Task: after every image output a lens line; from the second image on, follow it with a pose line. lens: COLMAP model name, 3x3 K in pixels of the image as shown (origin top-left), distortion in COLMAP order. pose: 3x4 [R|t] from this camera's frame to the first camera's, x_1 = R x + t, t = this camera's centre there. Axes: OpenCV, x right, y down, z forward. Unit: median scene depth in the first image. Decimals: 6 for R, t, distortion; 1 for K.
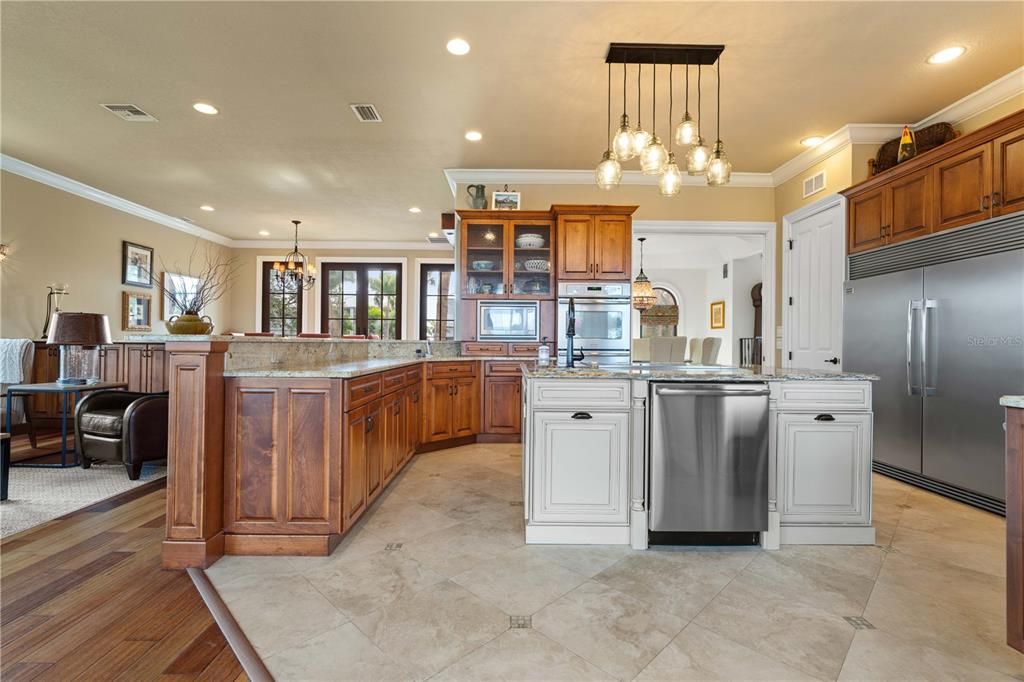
lens RADIAL K [[455.9, 0, 511.1], [0, 455.9, 341.8], [0, 0, 1]] dist [-0.006629, 0.001080]
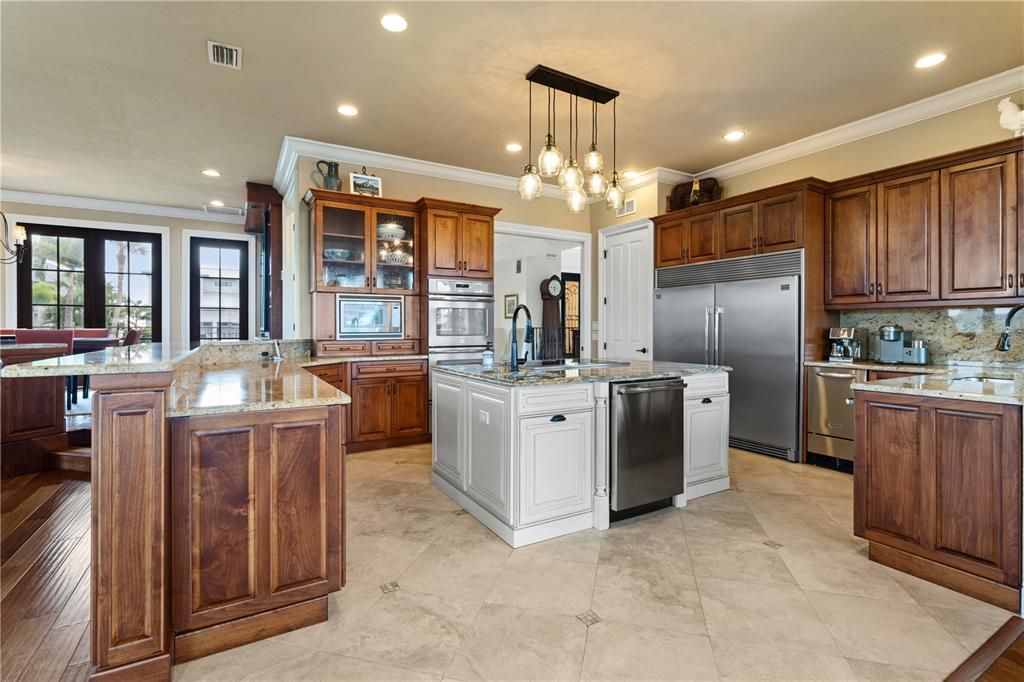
lens RADIAL K [[466.7, 0, 505.7], [0, 466.7, 333.0], [0, 0, 1]] dist [-0.010255, 0.002973]
pose [[0.869975, -0.014851, 0.492872, -0.271722], [0.006865, 0.999814, 0.018007, -0.033511], [-0.493048, -0.012282, 0.869916, 0.056368]]
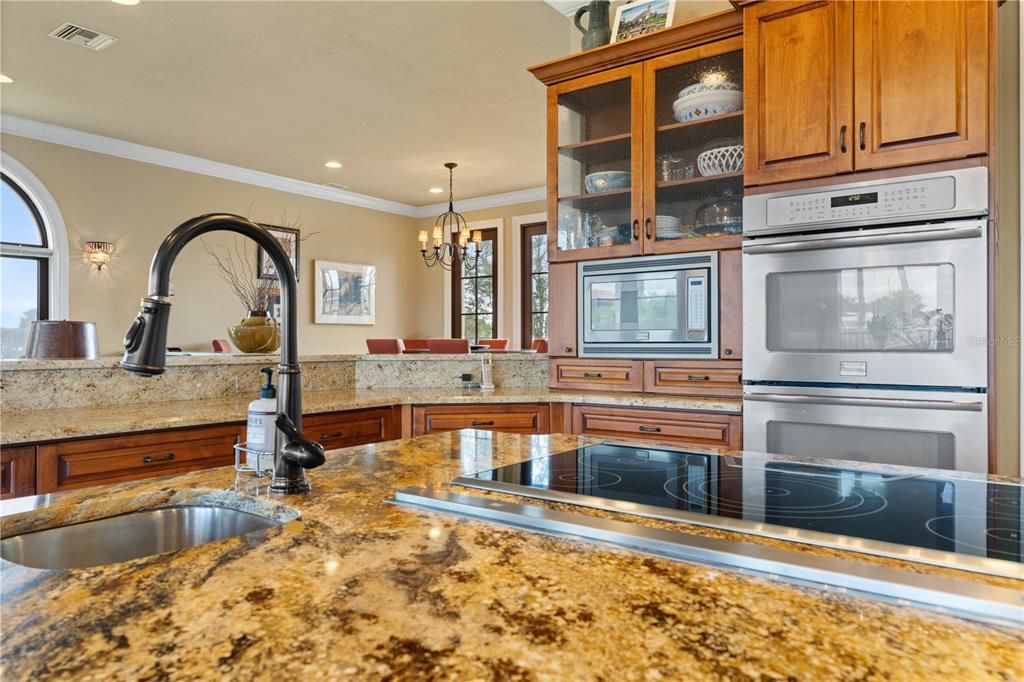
lens RADIAL K [[679.8, 0, 506.3], [0, 679.8, 344.8], [0, 0, 1]] dist [0.003559, 0.000448]
pose [[0.799001, -0.007514, -0.601283, 0.306481], [0.009986, 0.999950, 0.000772, -0.016273], [0.601247, -0.006621, 0.799036, 0.503841]]
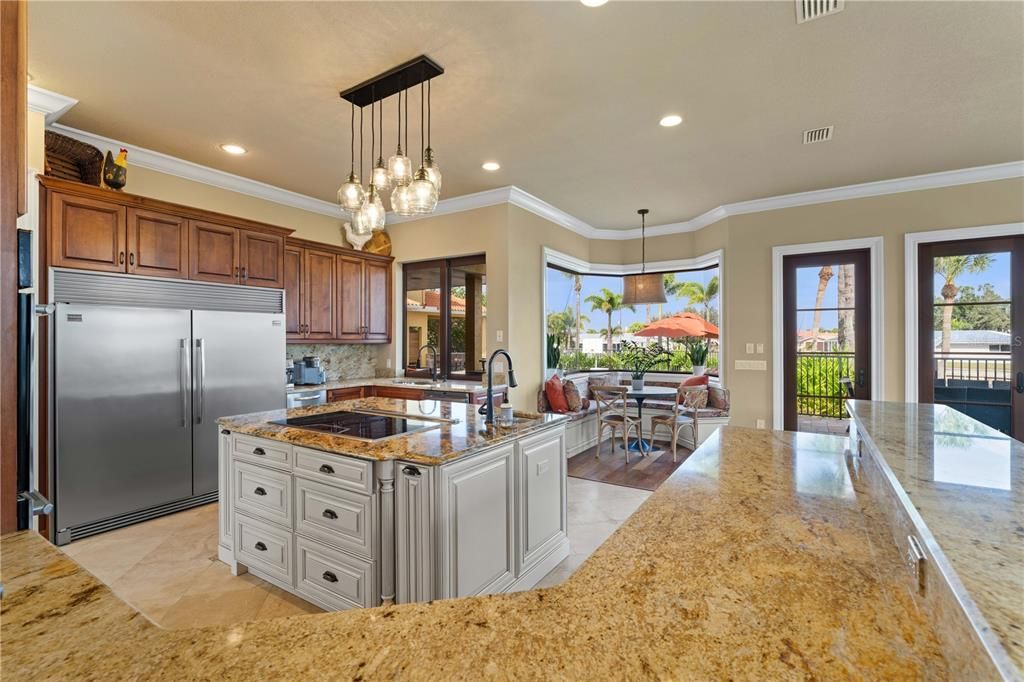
lens RADIAL K [[466.7, 0, 514.4], [0, 466.7, 339.5], [0, 0, 1]] dist [-0.010255, 0.002973]
pose [[-0.843308, -0.007651, 0.537377, -0.284025], [-0.007144, 0.999970, 0.003026, -0.077189], [-0.537384, -0.001287, -0.843337, 1.178179]]
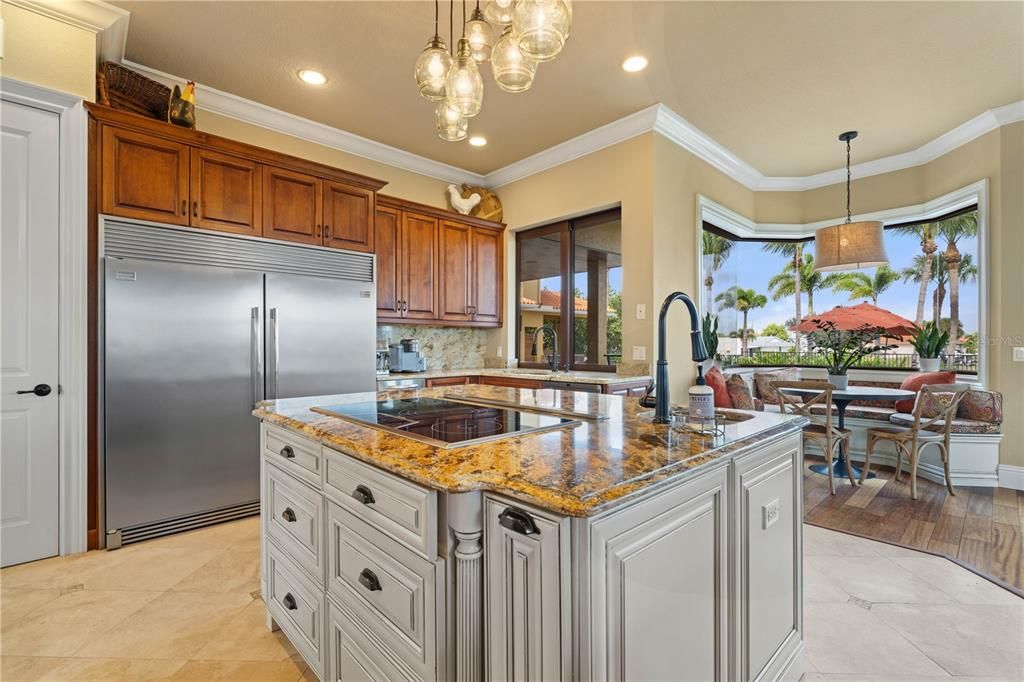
lens RADIAL K [[466.7, 0, 511.8], [0, 466.7, 344.6], [0, 0, 1]] dist [-0.010255, 0.002973]
pose [[-0.683574, -0.008023, 0.729837, -0.092664], [-0.007465, 0.999964, 0.004000, -0.020715], [-0.729843, -0.002714, -0.683609, 0.980925]]
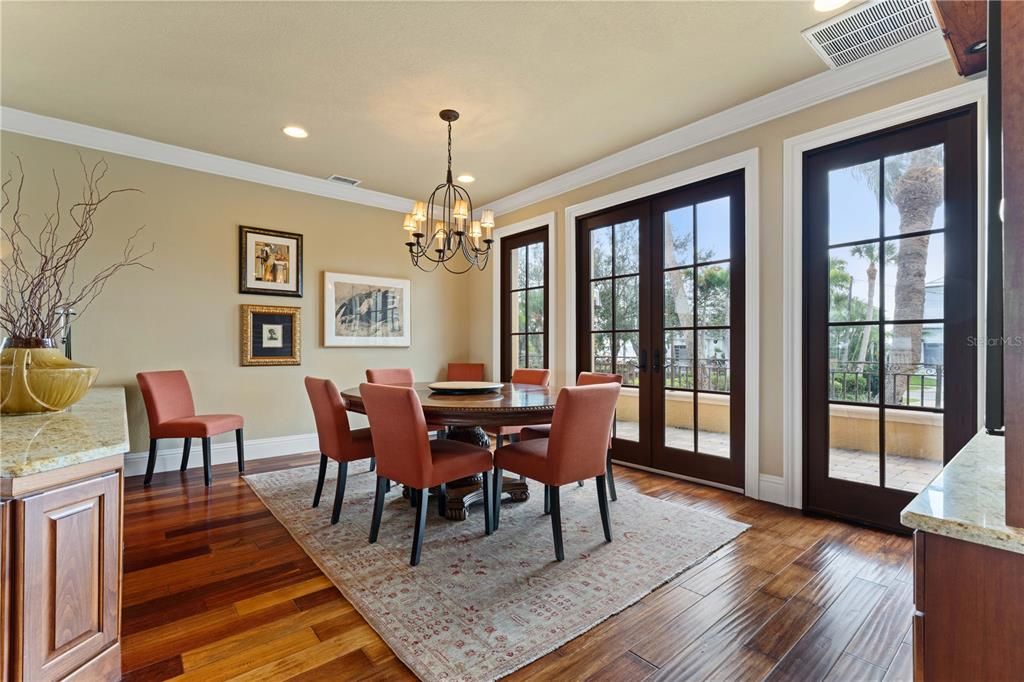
lens RADIAL K [[466.7, 0, 511.1], [0, 466.7, 350.7], [0, 0, 1]] dist [-0.010255, 0.002973]
pose [[0.641640, -0.008388, -0.766960, -0.172478], [0.007605, 0.999961, -0.004574, -0.065065], [0.766968, -0.002898, 0.641679, 1.384971]]
